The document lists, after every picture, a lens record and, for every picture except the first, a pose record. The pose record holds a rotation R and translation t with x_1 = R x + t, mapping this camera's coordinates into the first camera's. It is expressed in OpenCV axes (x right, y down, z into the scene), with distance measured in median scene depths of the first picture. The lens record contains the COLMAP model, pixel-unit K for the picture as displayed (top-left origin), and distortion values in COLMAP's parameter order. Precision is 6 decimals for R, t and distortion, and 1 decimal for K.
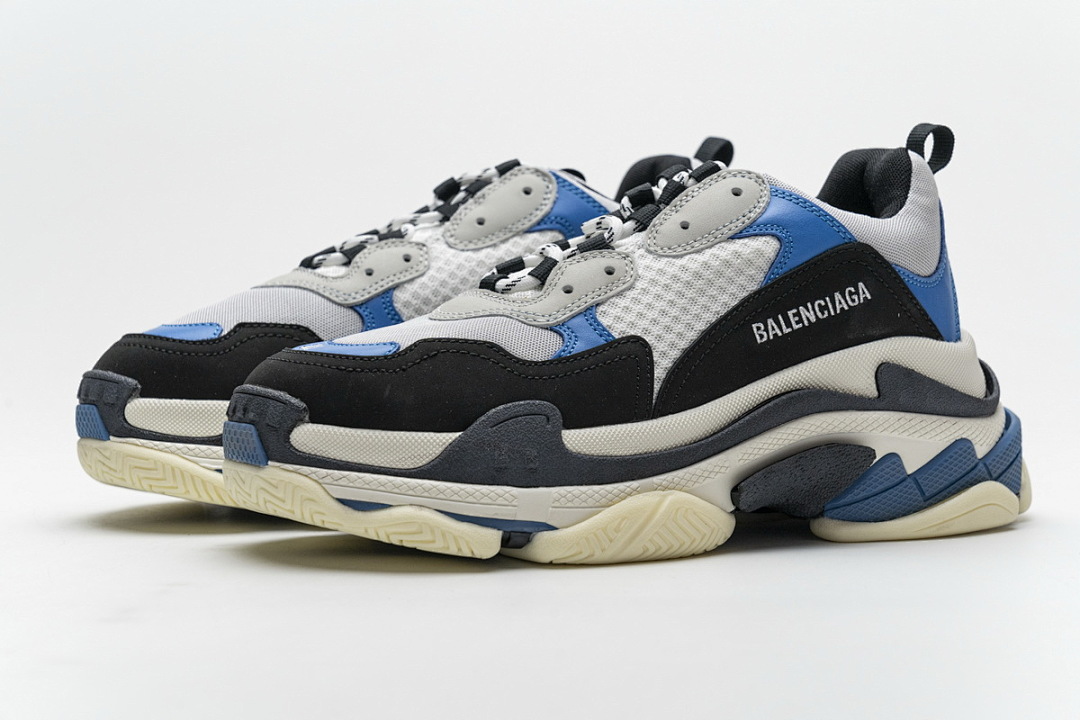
lens RADIAL K [[2118.4, 0, 529.9], [0, 2118.4, 359.5], [0, 0, 1]] dist [0.008744, 0.000000]
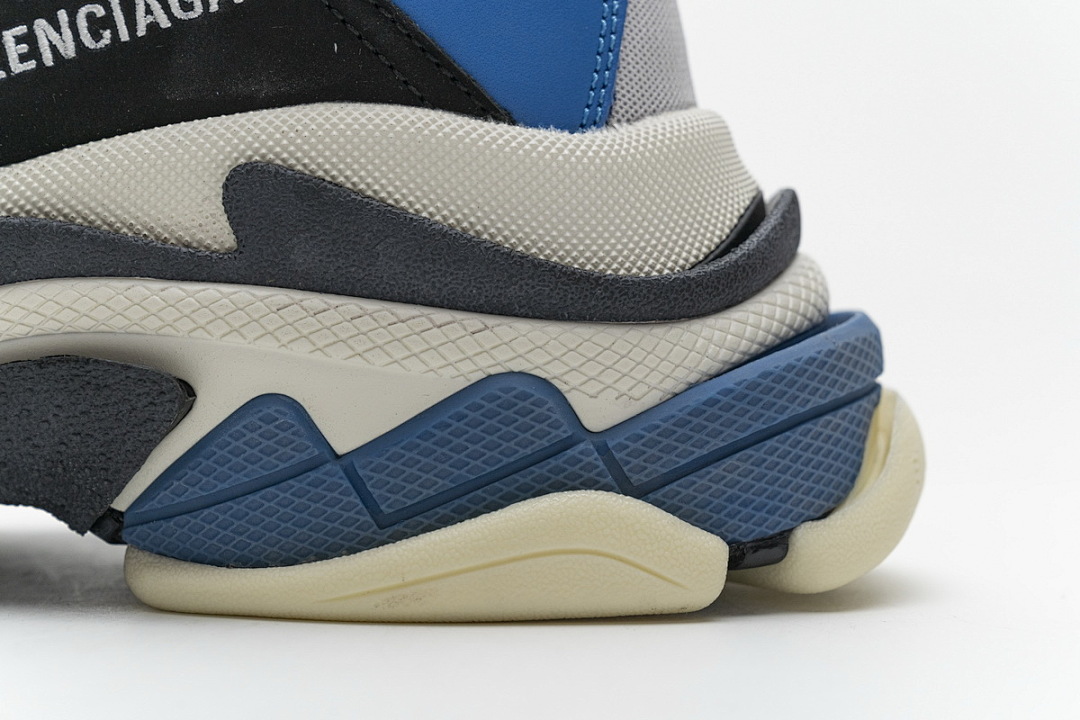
lens RADIAL K [[2118.4, 0, 532.6], [0, 2118.4, 332.9], [0, 0, 1]] dist [0.008744, 0.000000]
pose [[0.842291, 0.033821, -0.537960, 0.434149], [-0.043546, 0.999037, -0.005372, 0.033791], [0.537261, 0.027951, 0.842953, 0.715503]]
